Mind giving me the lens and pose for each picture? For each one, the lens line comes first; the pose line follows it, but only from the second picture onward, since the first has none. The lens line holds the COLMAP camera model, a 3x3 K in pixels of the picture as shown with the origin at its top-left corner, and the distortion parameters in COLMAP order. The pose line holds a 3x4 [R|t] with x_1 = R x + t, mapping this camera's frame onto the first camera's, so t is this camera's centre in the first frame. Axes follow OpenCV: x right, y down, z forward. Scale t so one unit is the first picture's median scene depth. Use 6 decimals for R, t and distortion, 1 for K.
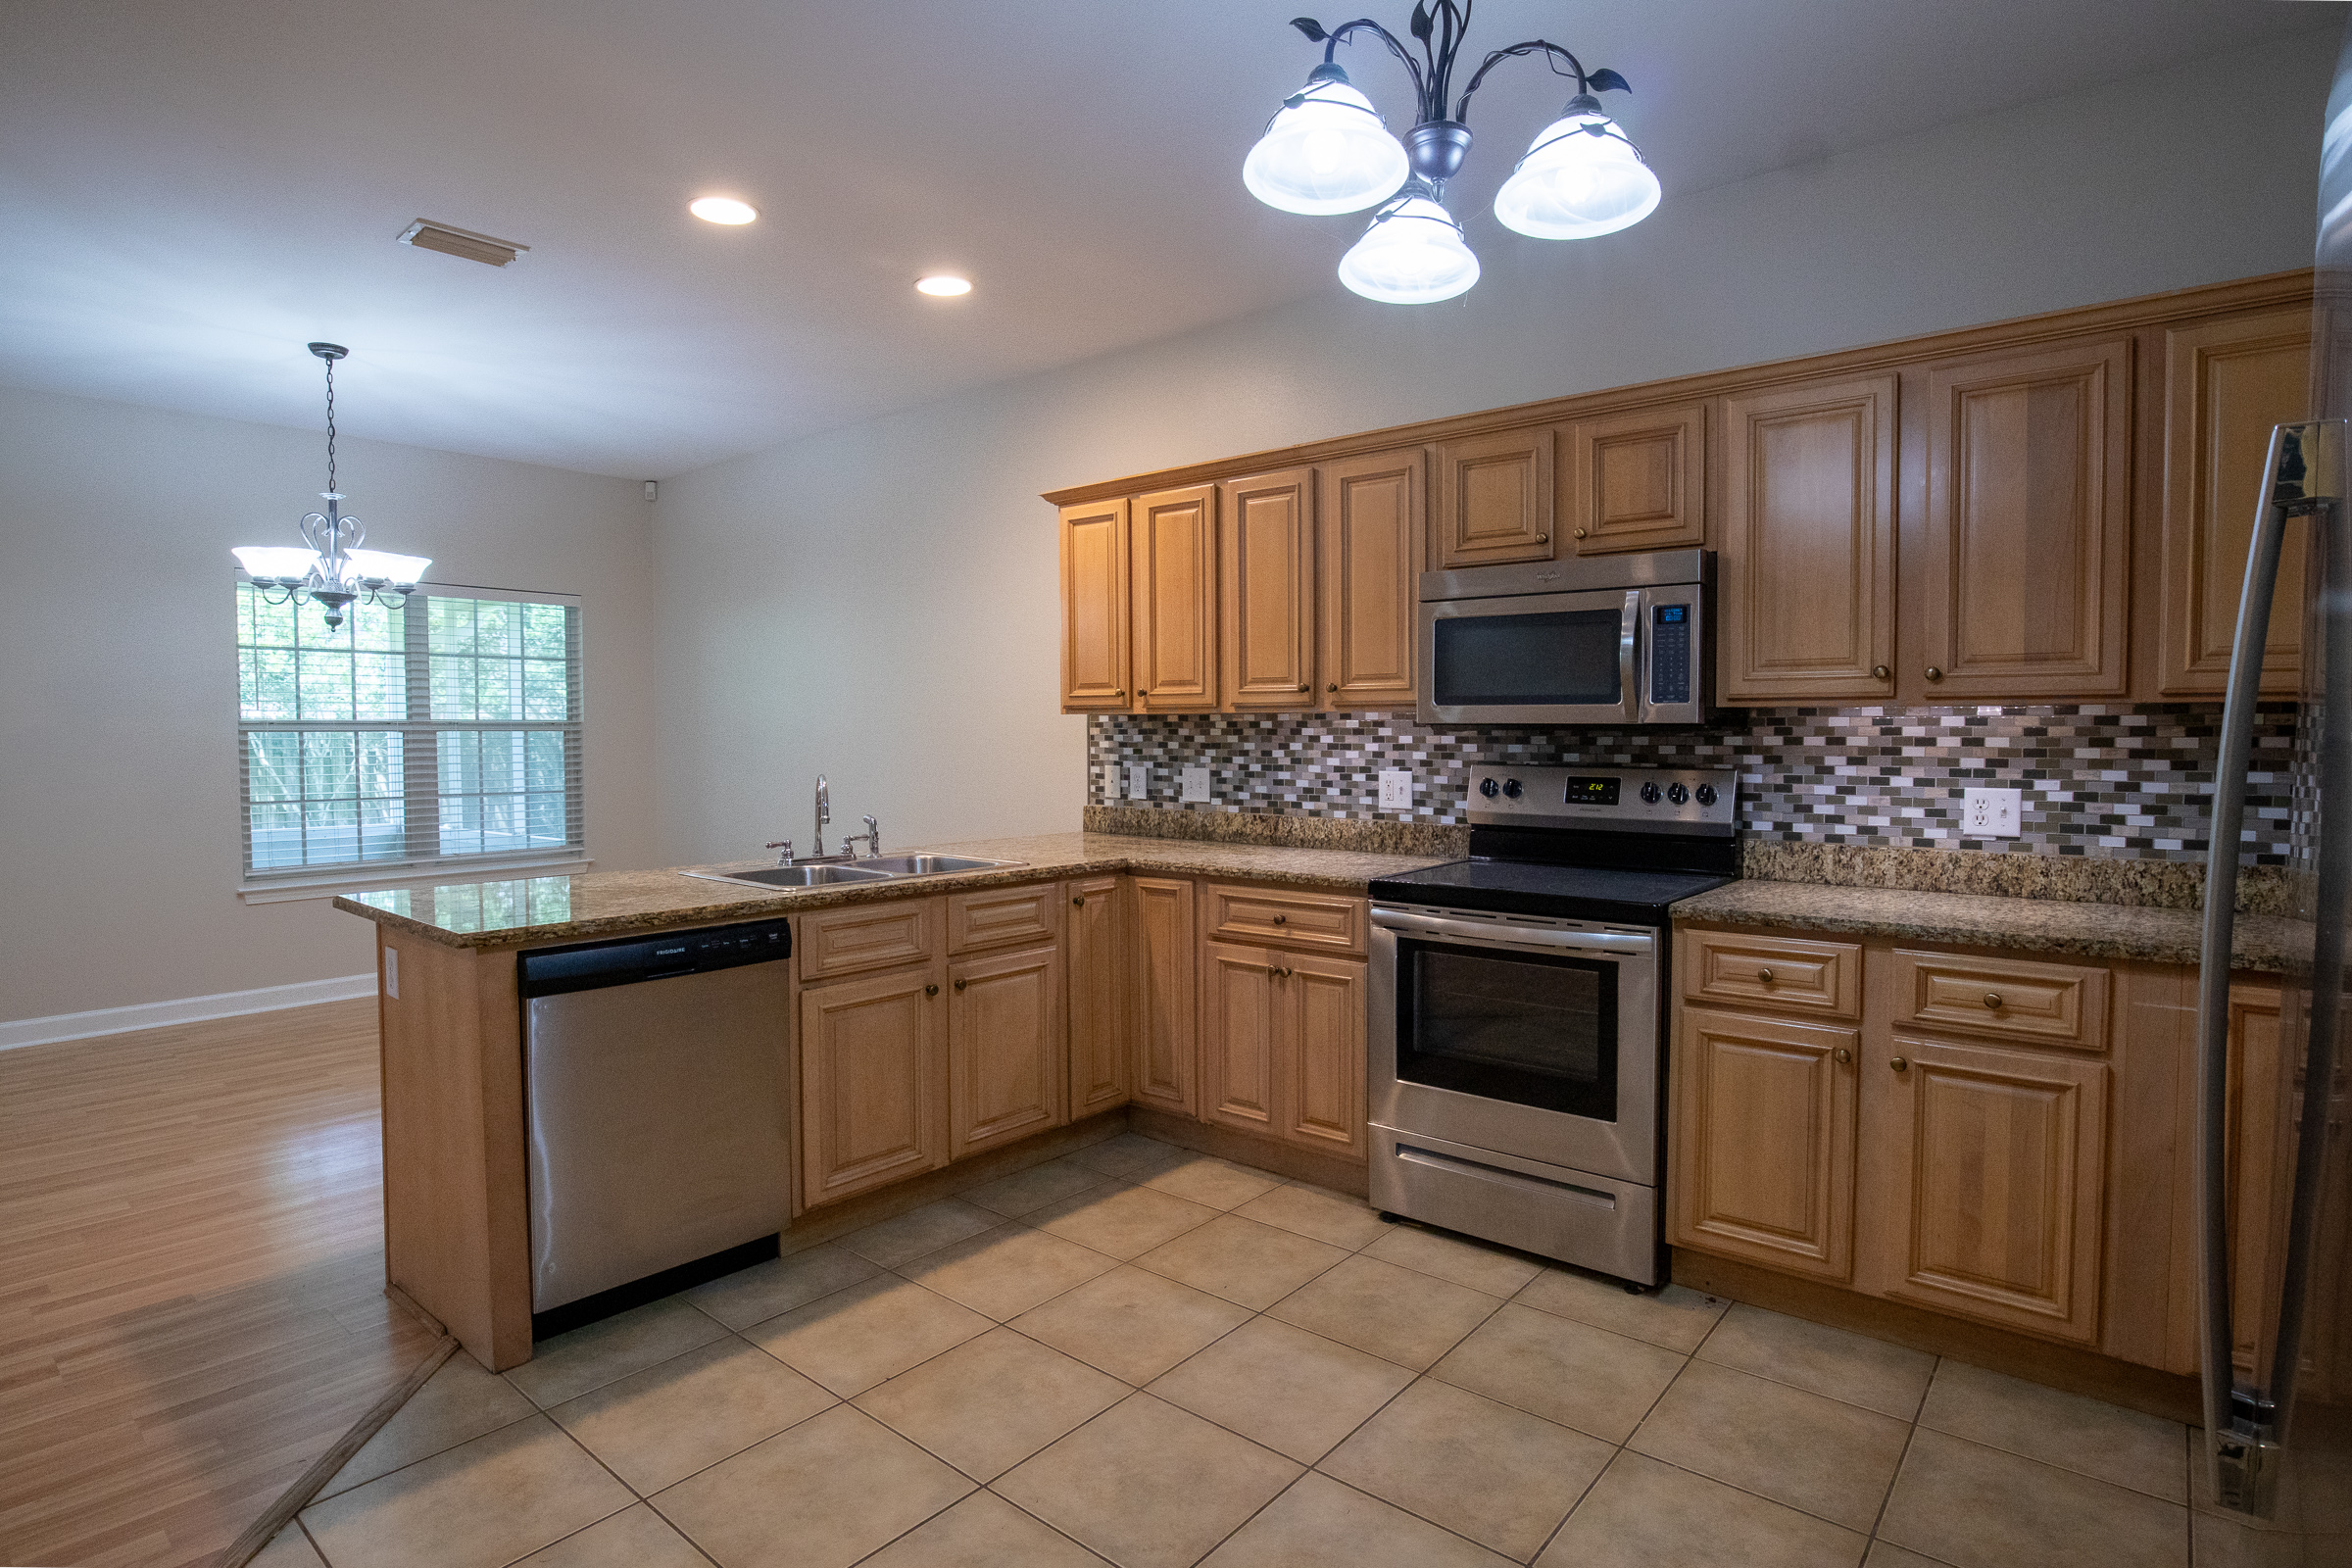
lens RADIAL K [[1251.4, 0, 1154.7], [0, 1251.4, 789.5], [0, 0, 1]] dist [-0.025758, 0.004682]
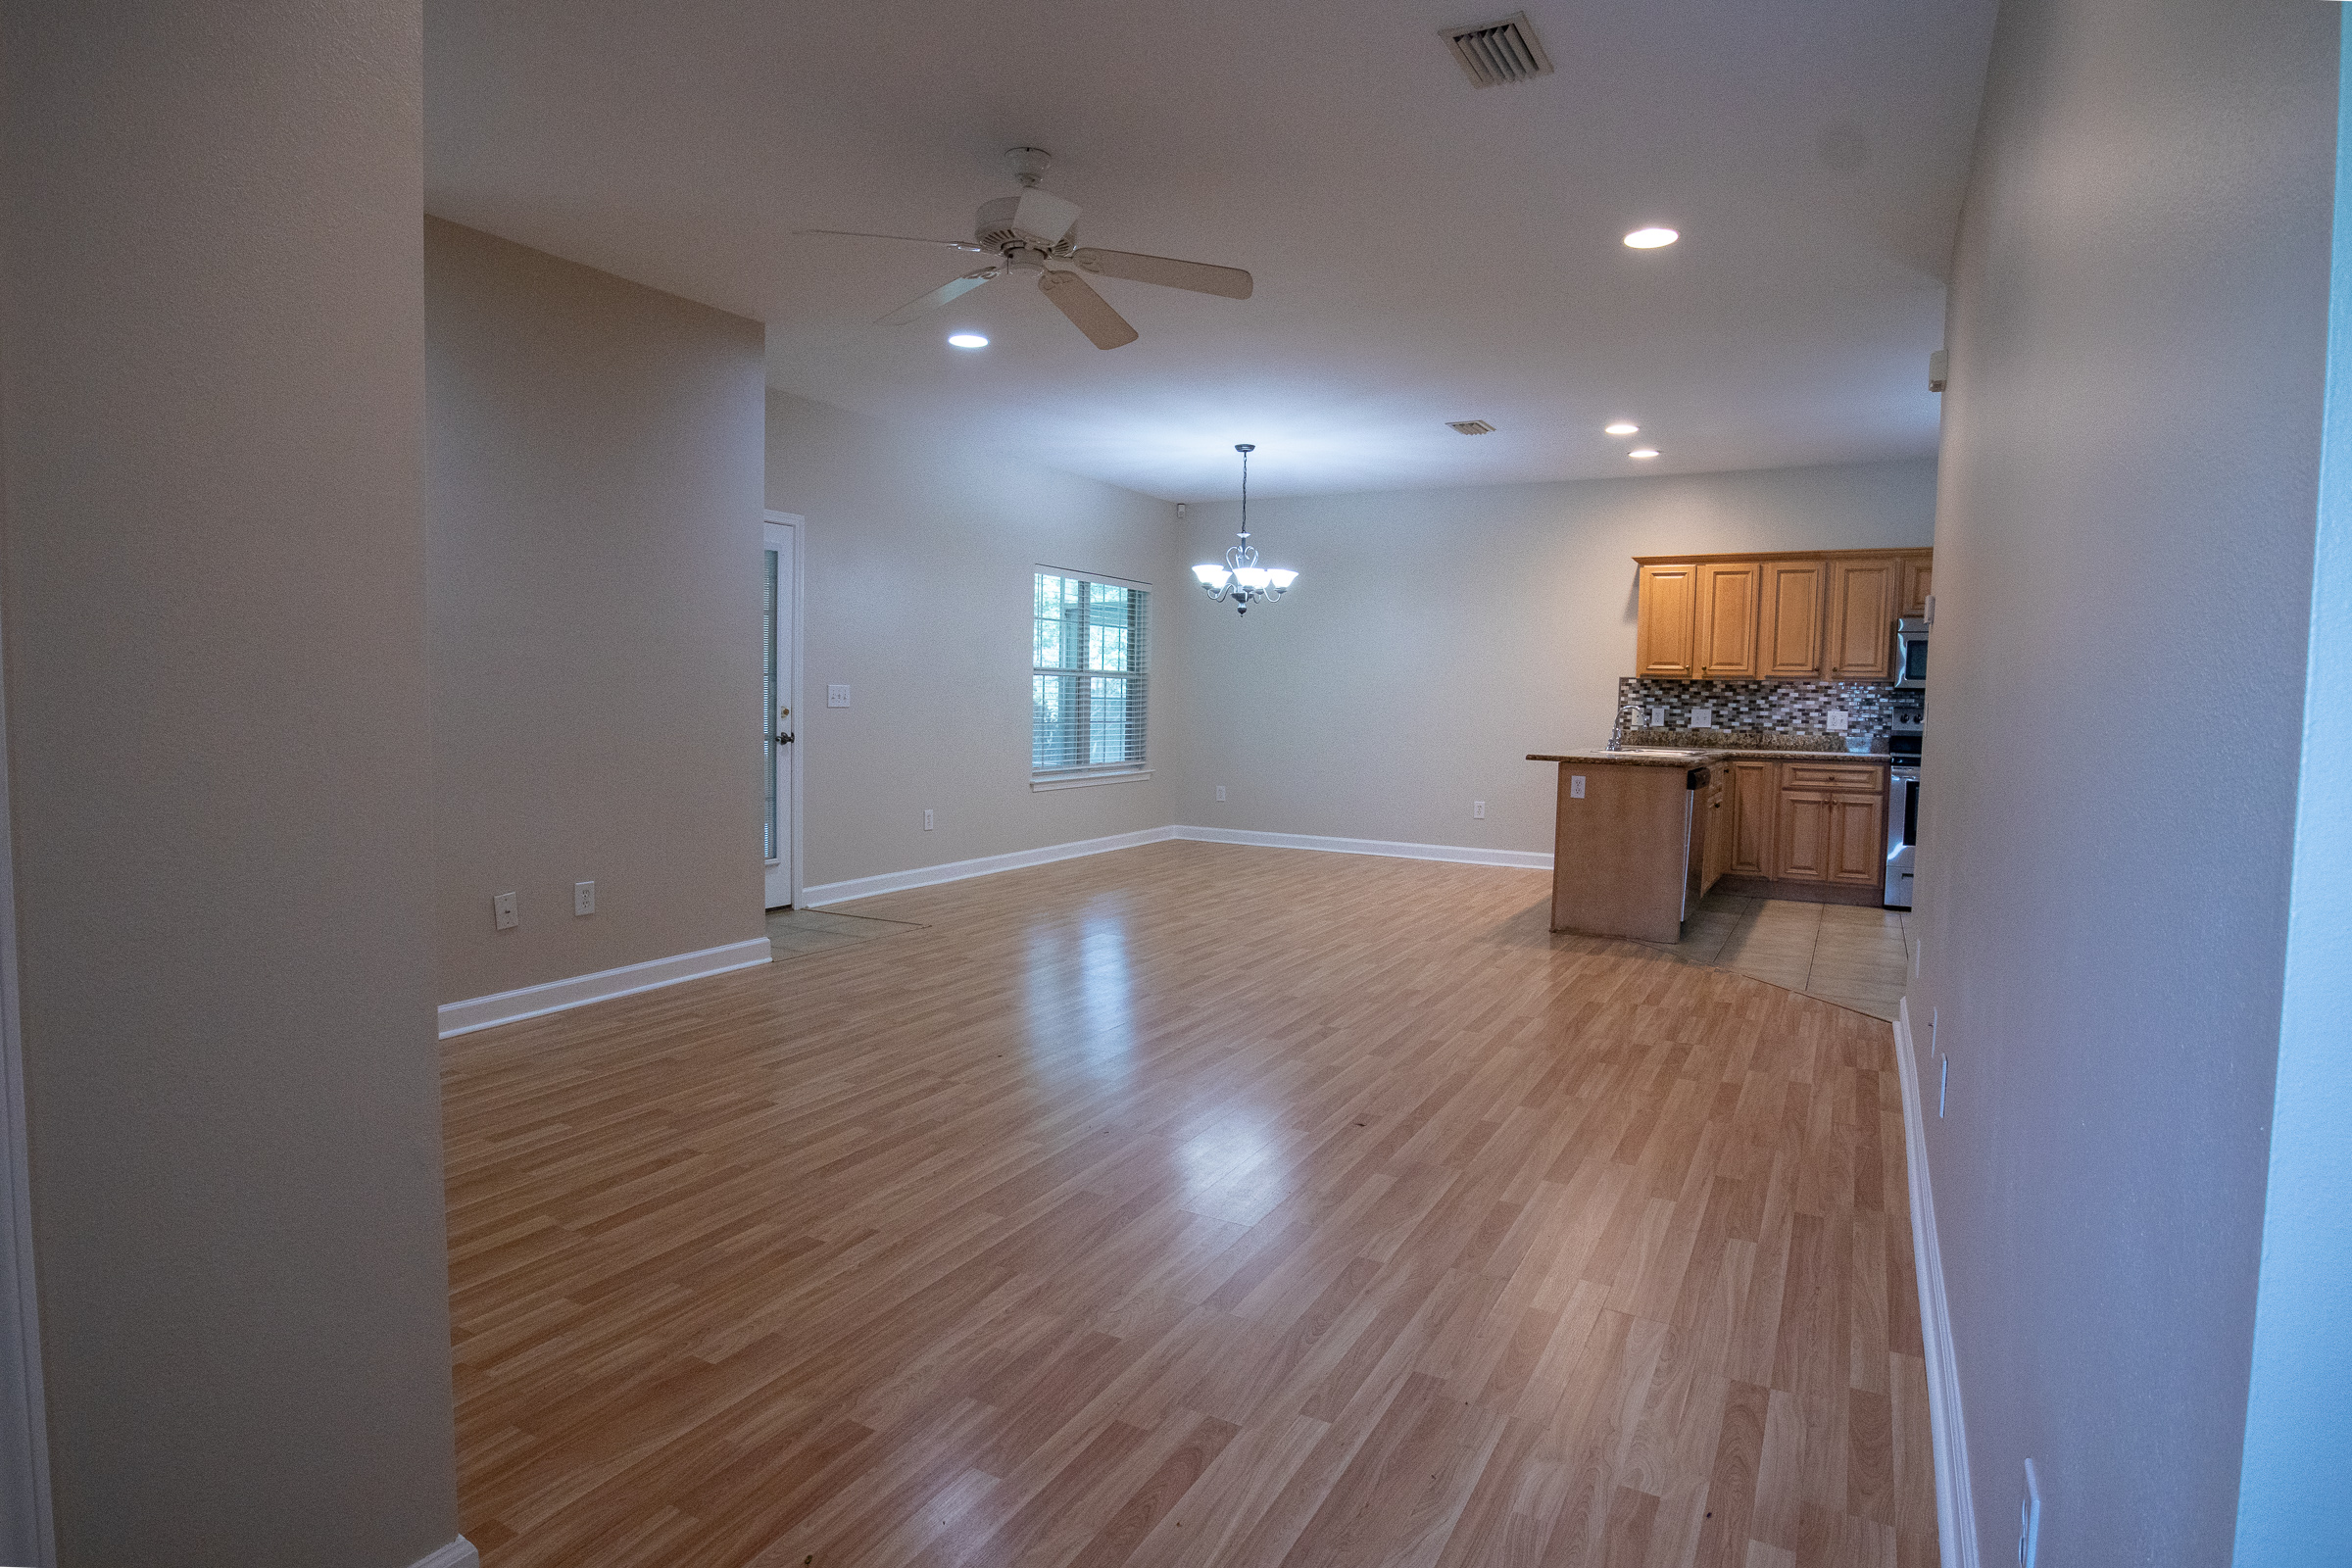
lens RADIAL K [[1251.4, 0, 1190.2], [0, 1251.4, 783.7], [0, 0, 1]] dist [-0.025758, 0.004682]
pose [[0.973247, 0.007297, 0.229647, -1.202090], [-0.012174, 0.999729, 0.019826, 0.070232], [-0.229440, -0.022091, 0.973072, -0.670898]]
